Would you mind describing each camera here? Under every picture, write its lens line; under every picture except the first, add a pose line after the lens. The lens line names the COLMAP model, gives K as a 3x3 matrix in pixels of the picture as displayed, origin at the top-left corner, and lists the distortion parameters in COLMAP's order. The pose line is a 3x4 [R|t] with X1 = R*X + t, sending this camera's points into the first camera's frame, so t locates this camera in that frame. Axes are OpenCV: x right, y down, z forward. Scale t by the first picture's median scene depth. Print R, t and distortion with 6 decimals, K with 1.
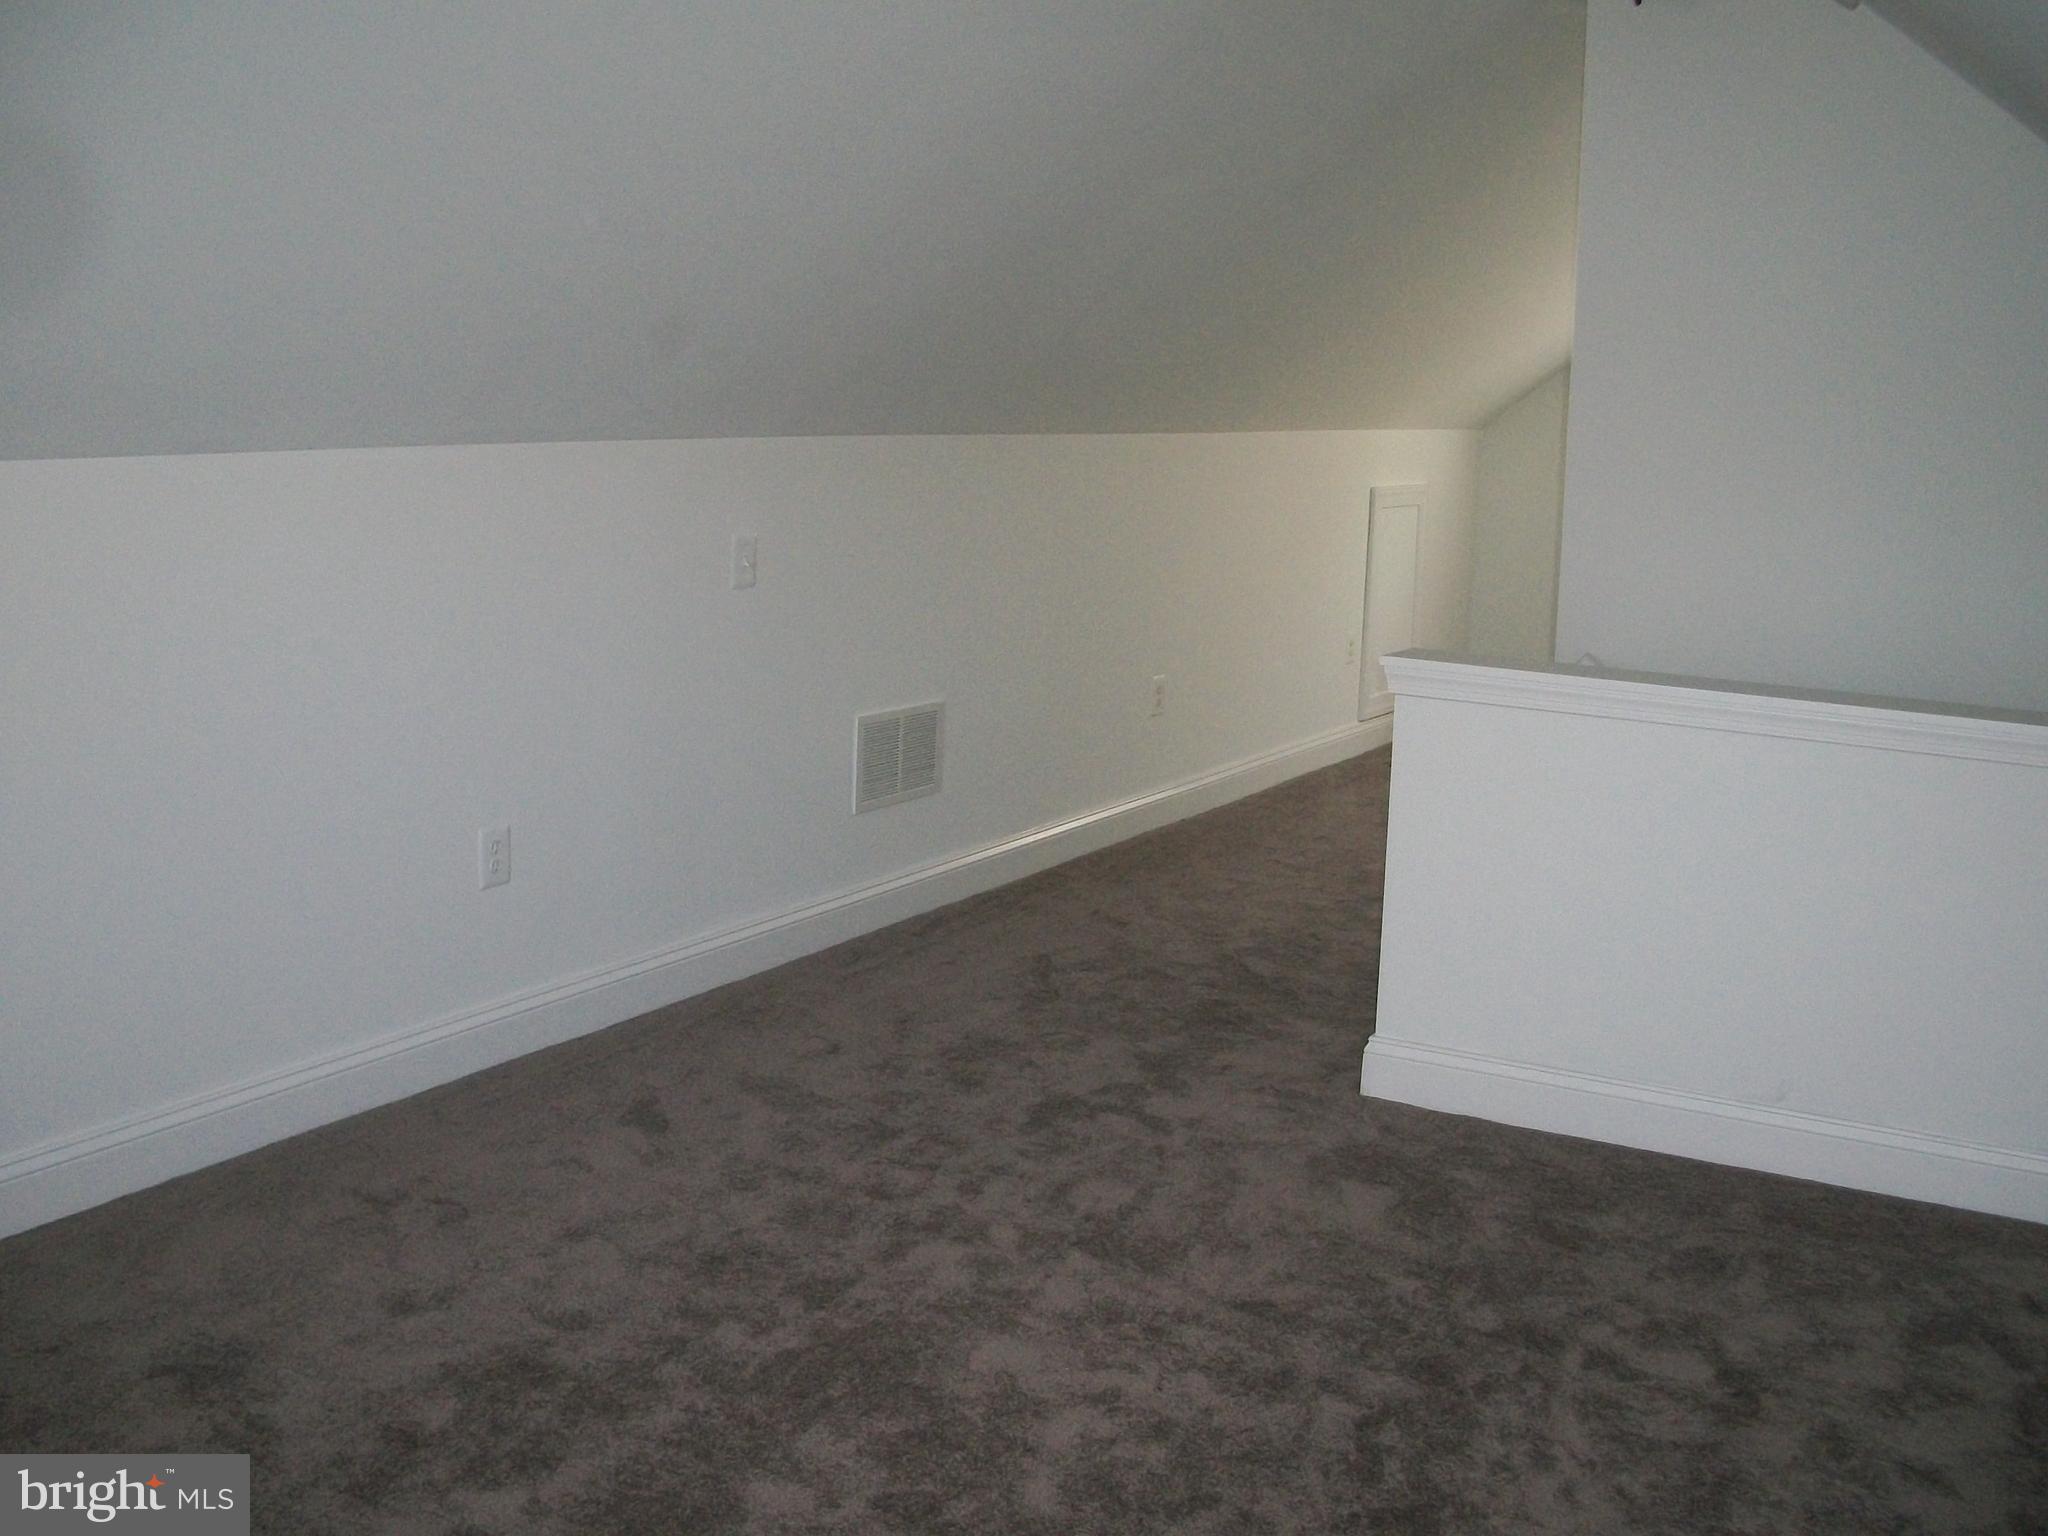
lens RADIAL K [[2135.8, 0, 1024.0], [0, 2135.8, 768.0], [0, 0, 1]] dist [-0.199196, 0.187495]
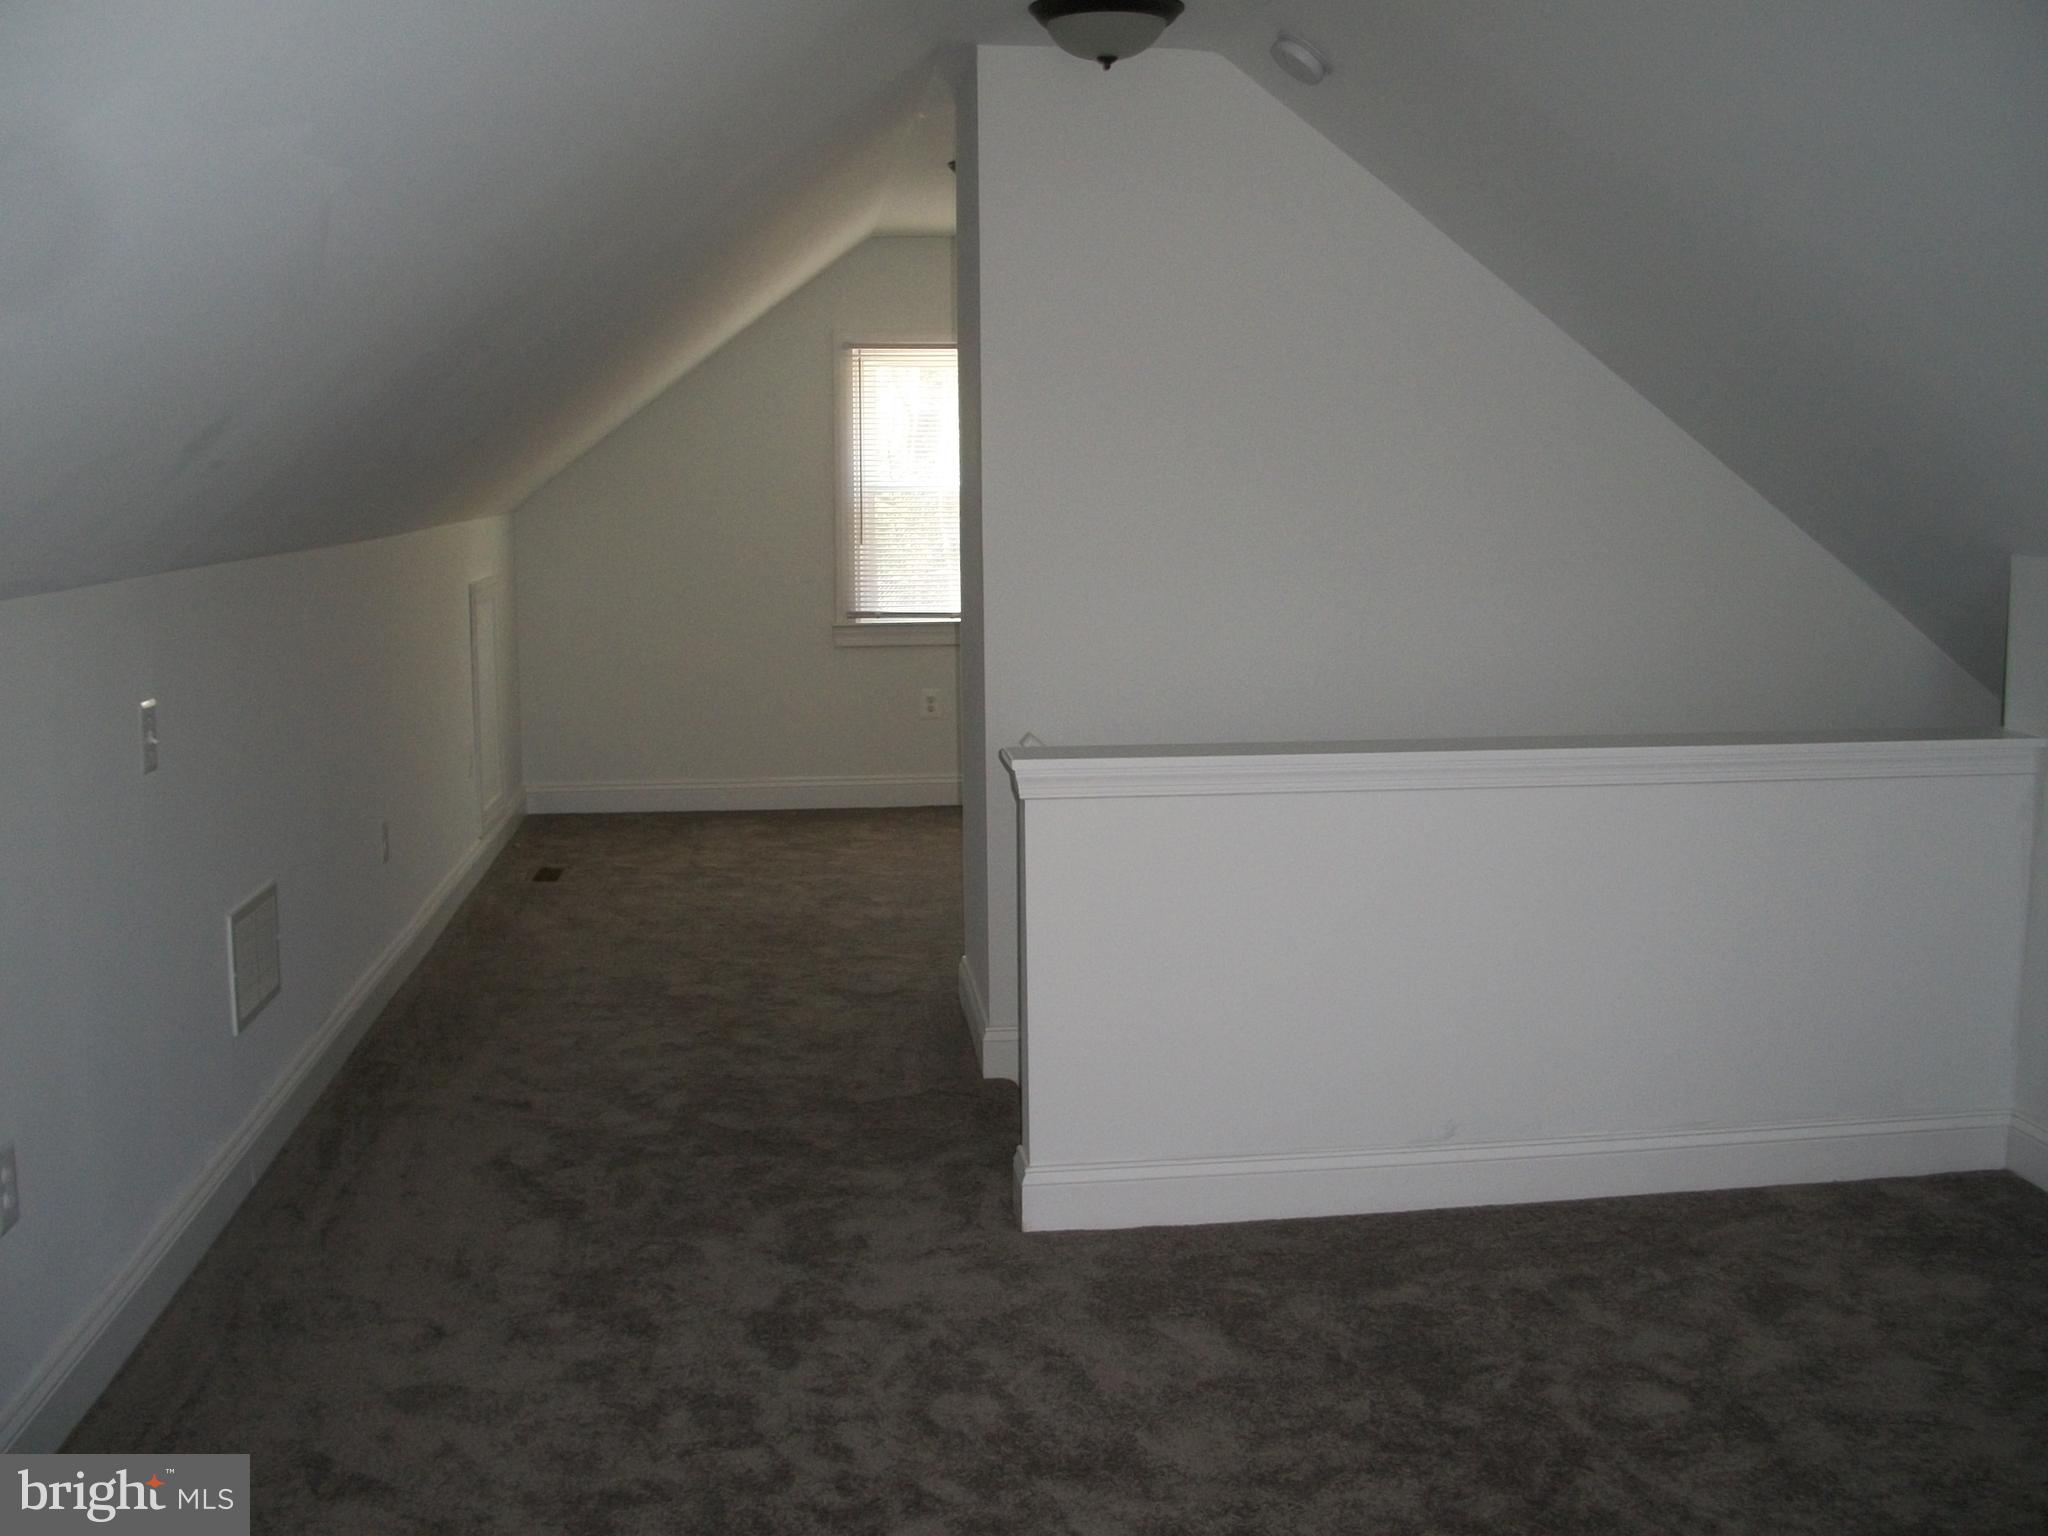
lens RADIAL K [[2135.8, 0, 1024.0], [0, 2135.8, 768.0], [0, 0, 1]] dist [-0.199196, 0.187495]
pose [[0.792446, -0.115064, 0.598991, -0.394301], [0.136791, 0.990556, 0.009311, -0.058457], [-0.594405, 0.074558, 0.800702, 0.259808]]
